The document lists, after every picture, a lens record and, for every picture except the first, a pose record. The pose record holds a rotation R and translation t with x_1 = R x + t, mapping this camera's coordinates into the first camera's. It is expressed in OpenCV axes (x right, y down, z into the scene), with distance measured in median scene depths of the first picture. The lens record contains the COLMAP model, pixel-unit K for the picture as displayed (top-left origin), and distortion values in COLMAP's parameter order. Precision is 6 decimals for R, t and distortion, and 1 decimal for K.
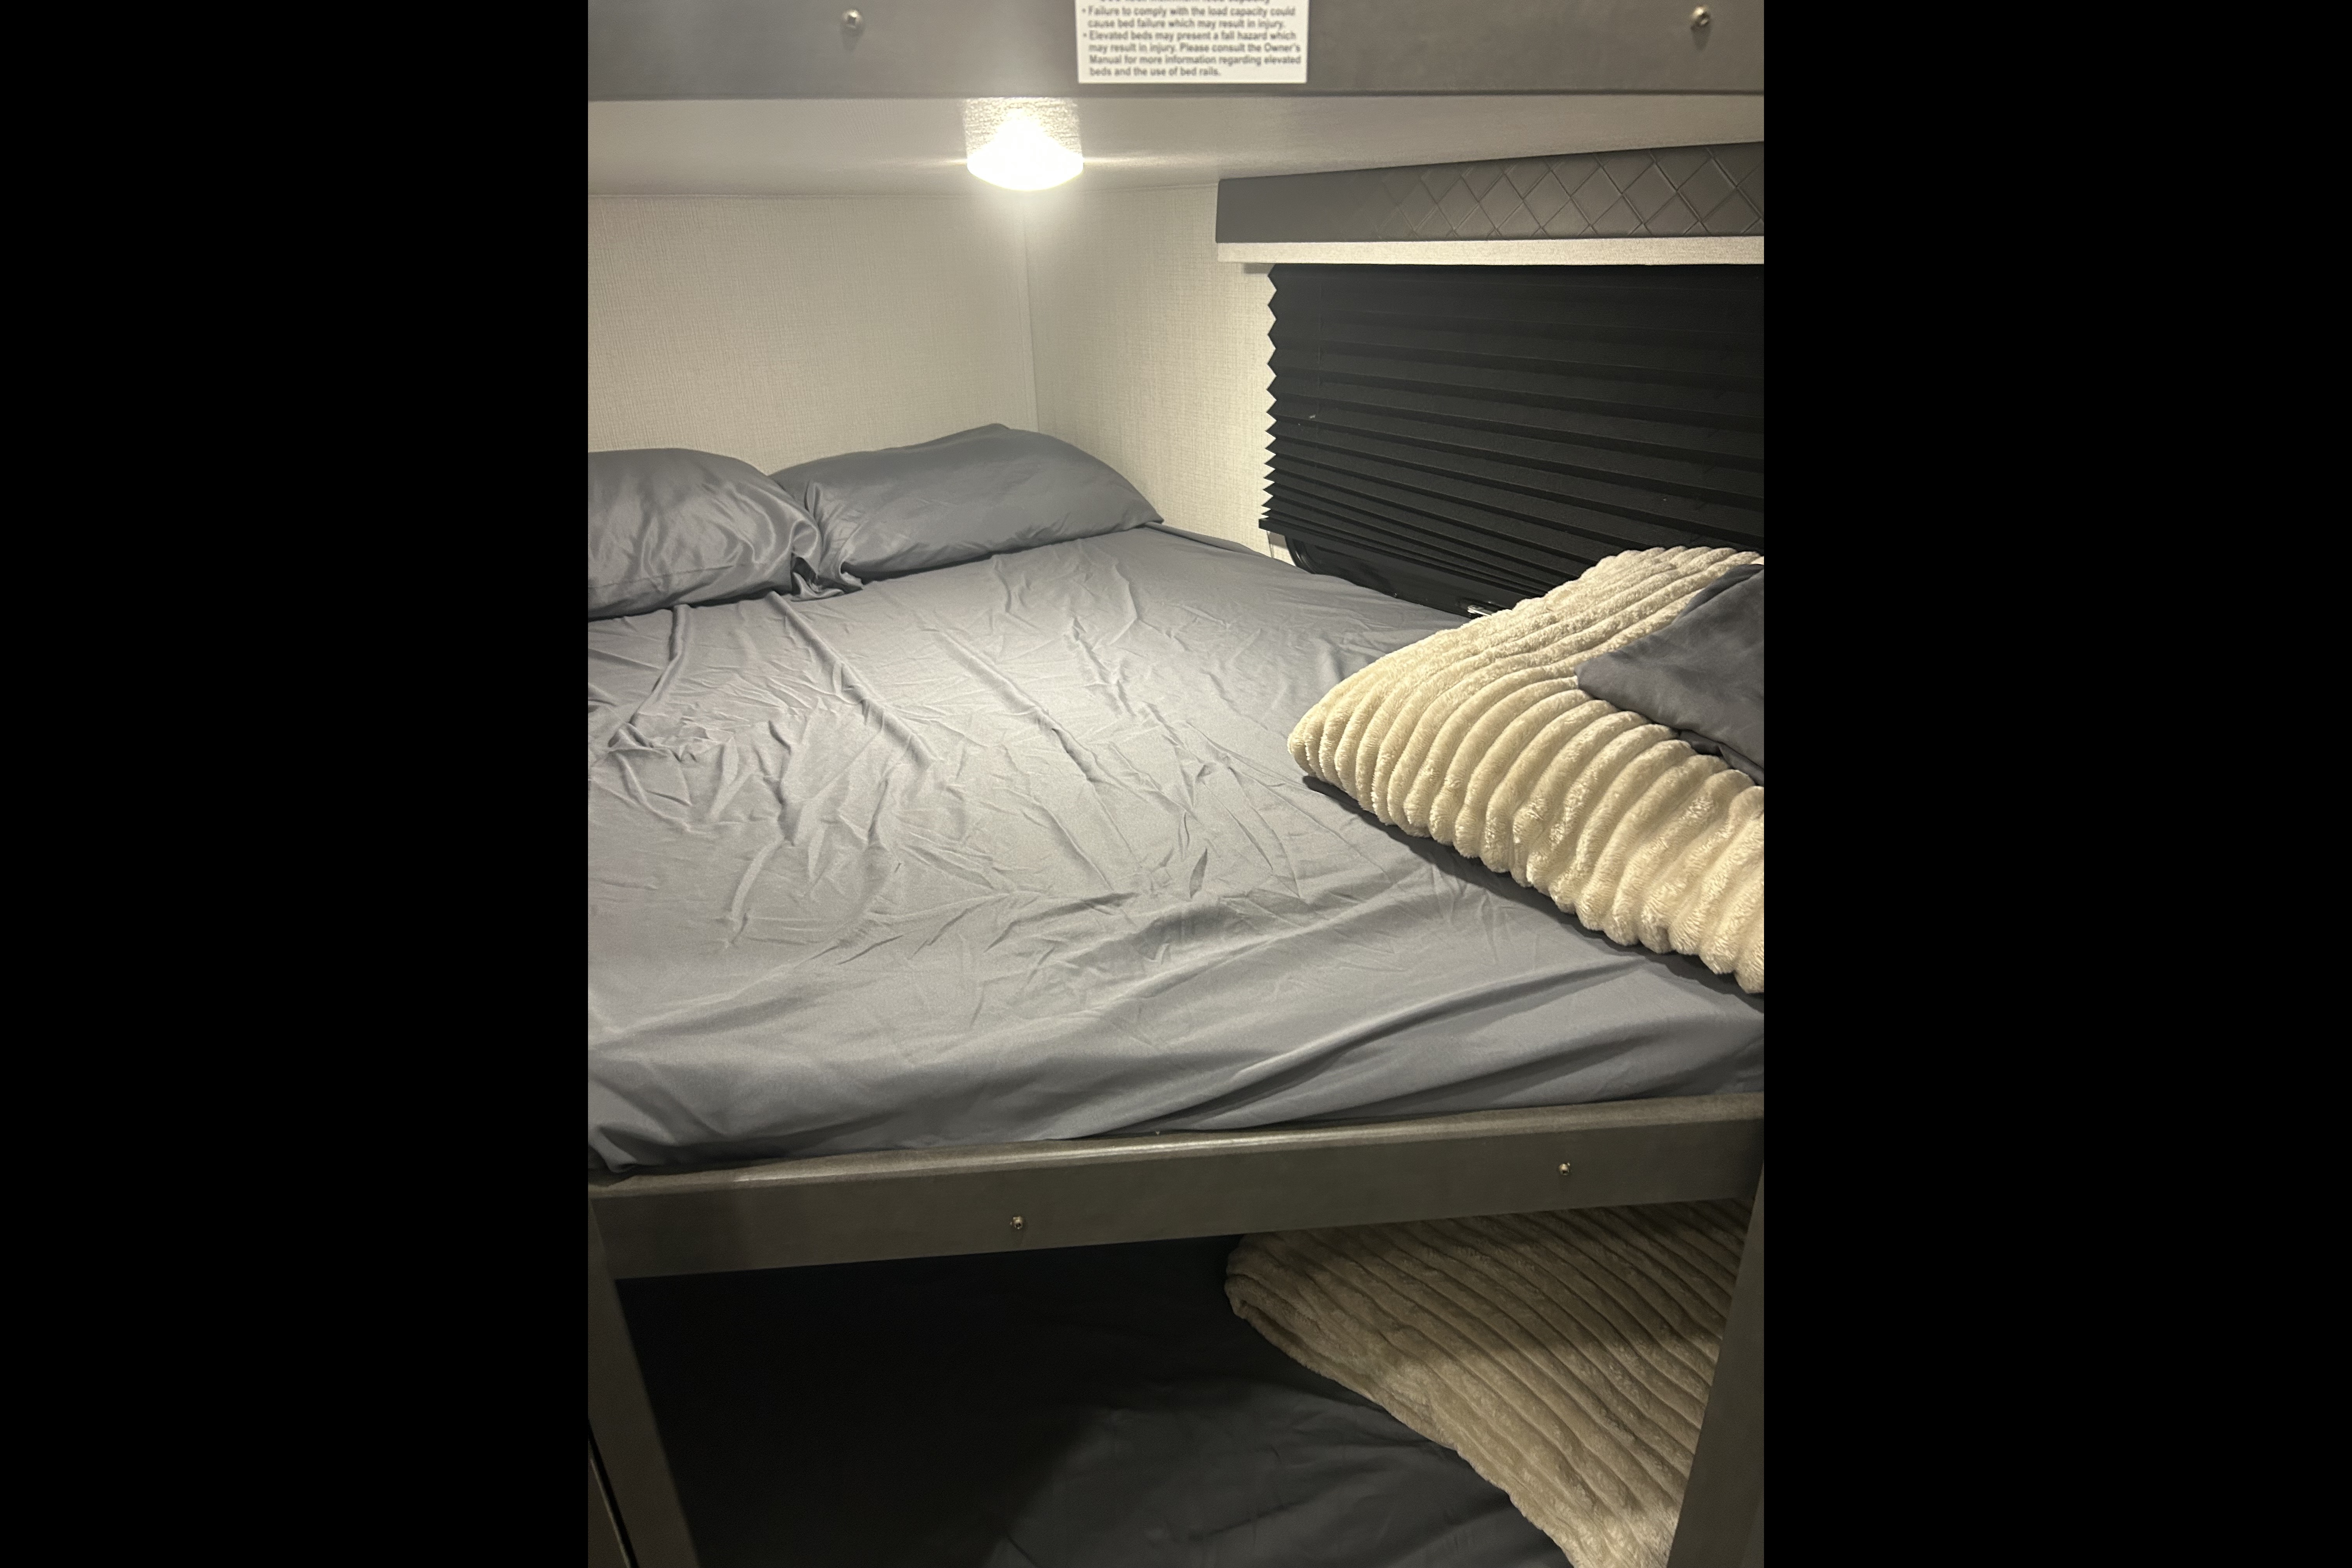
lens RADIAL K [[1192.6, 0, 1176.0], [0, 1192.6, 784.0], [0, 0, 1]] dist [-0.004454, -0.001390]
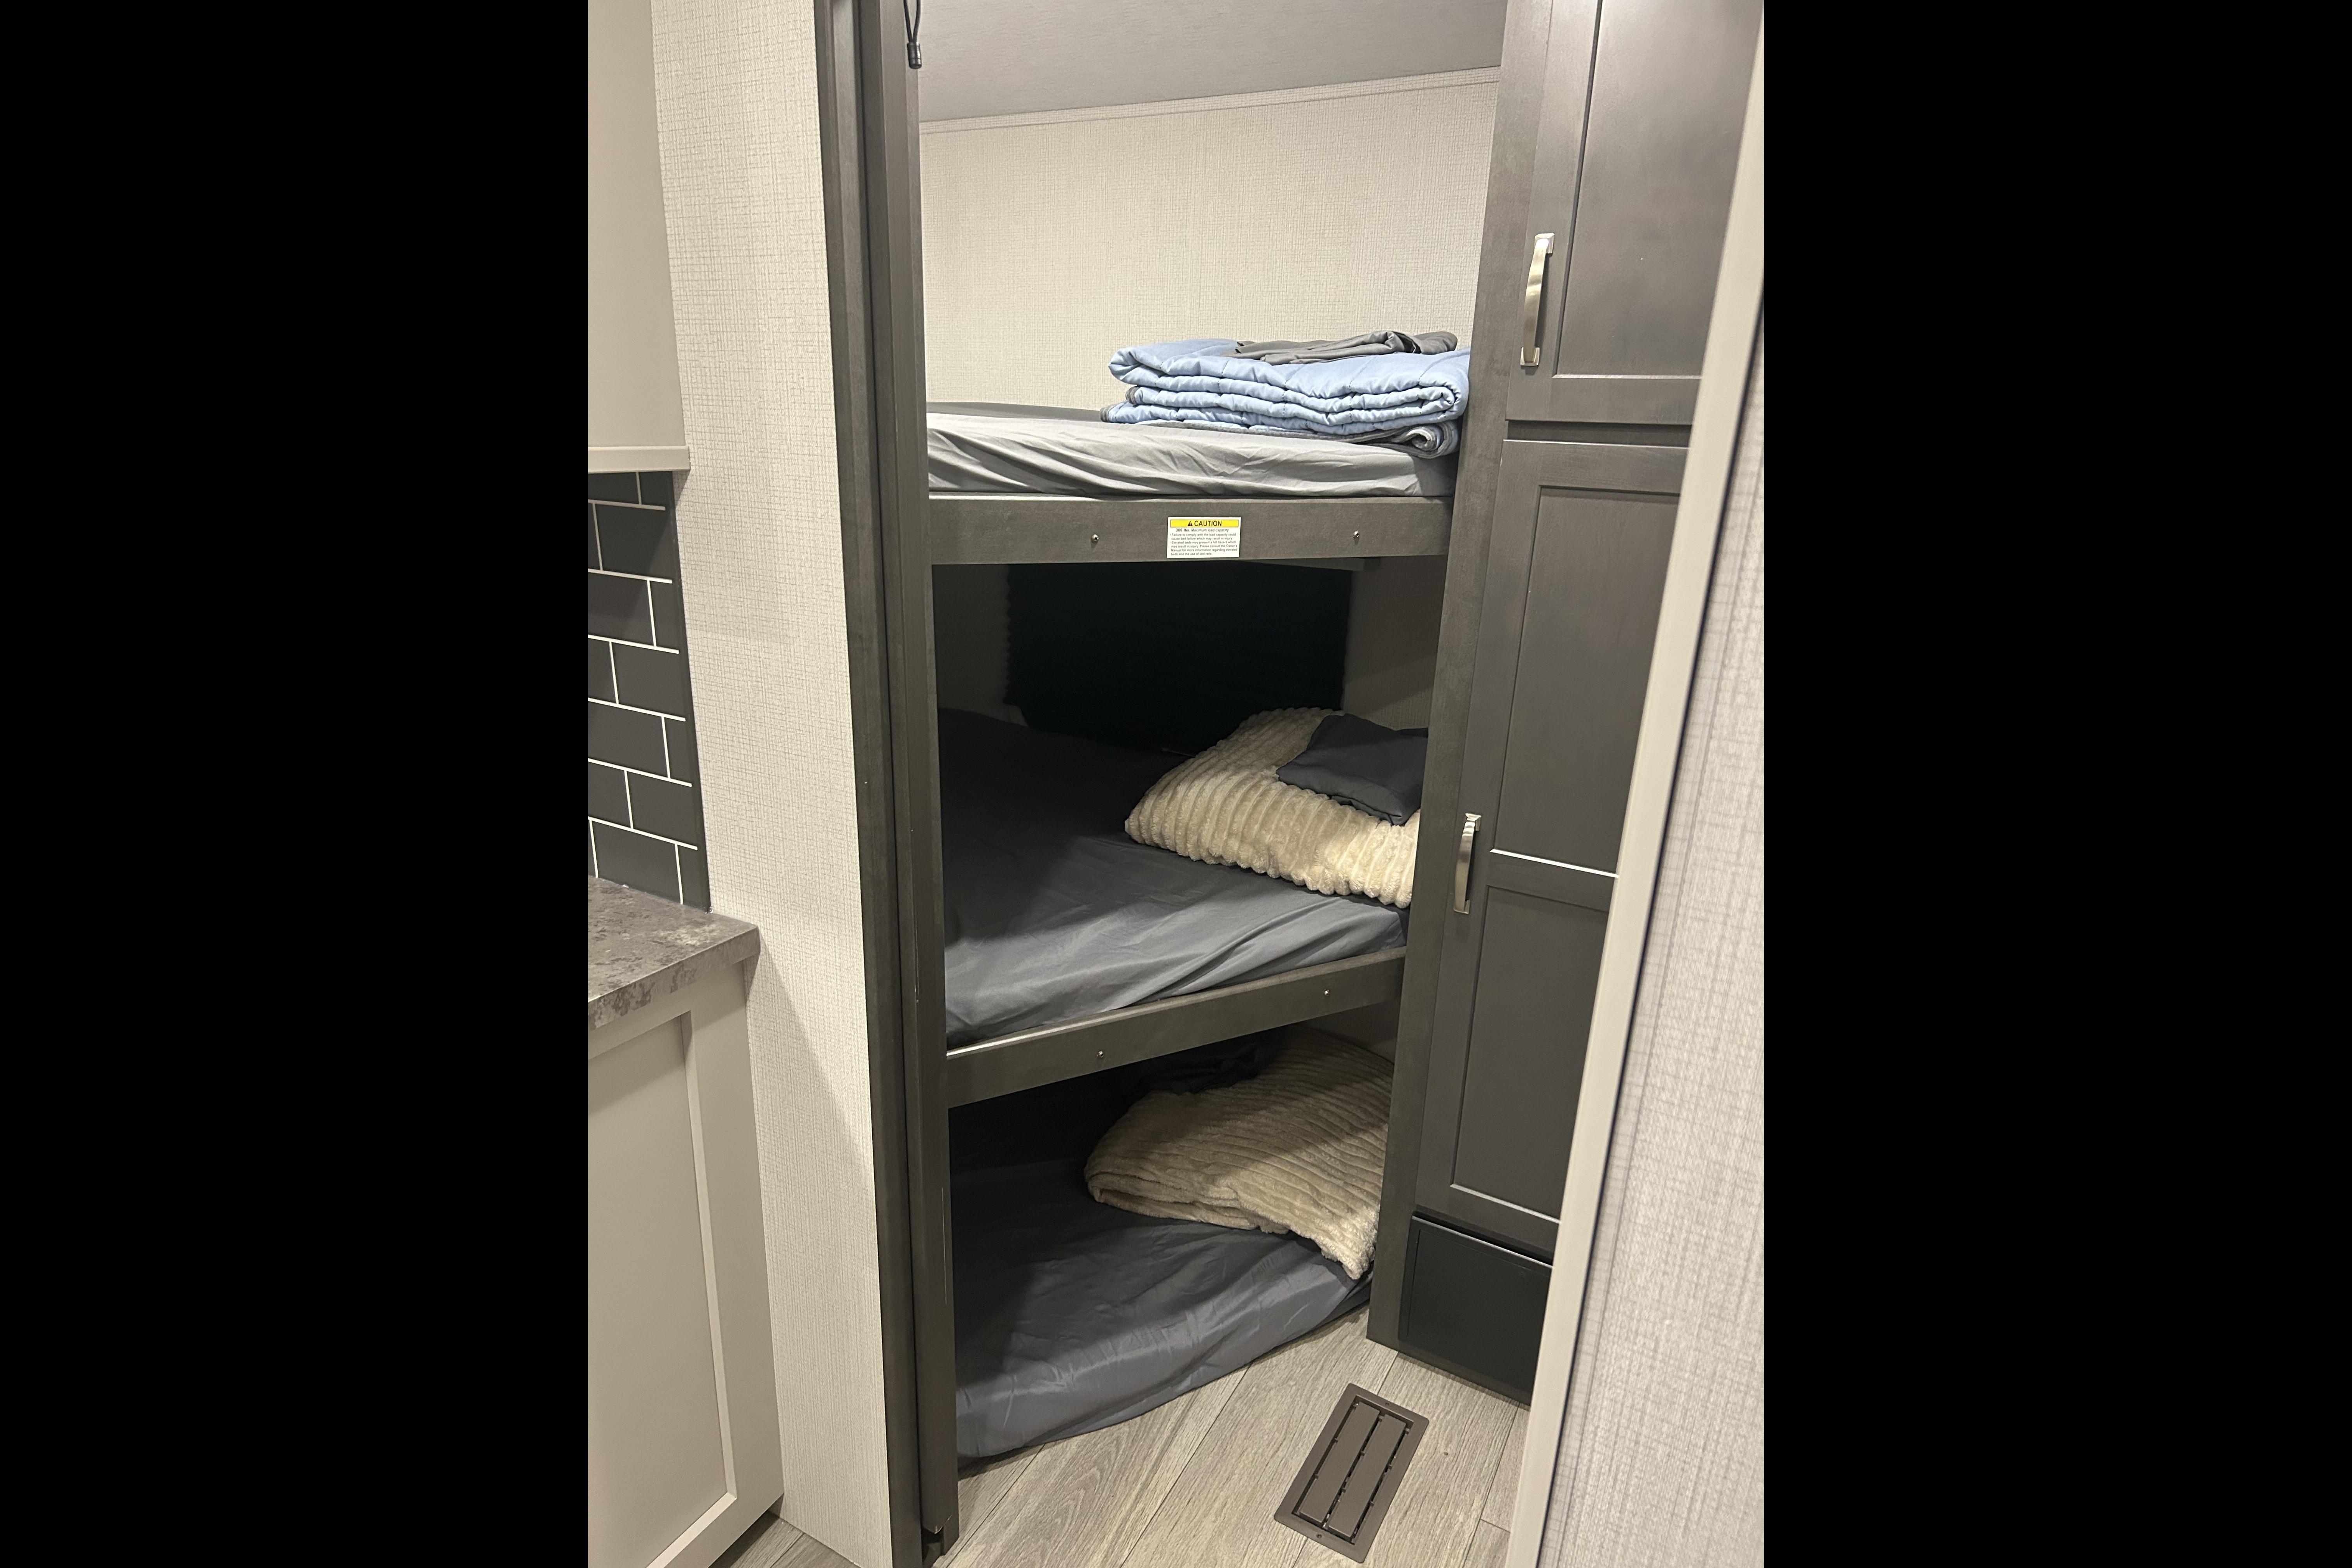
lens RADIAL K [[1192.6, 0, 1176.0], [0, 1192.6, 784.0], [0, 0, 1]] dist [-0.004454, -0.001390]
pose [[0.908581, -0.068315, 0.412084, -0.579724], [0.120194, 0.987570, -0.101291, 0.096353], [-0.400041, 0.141561, 0.905498, -0.668569]]
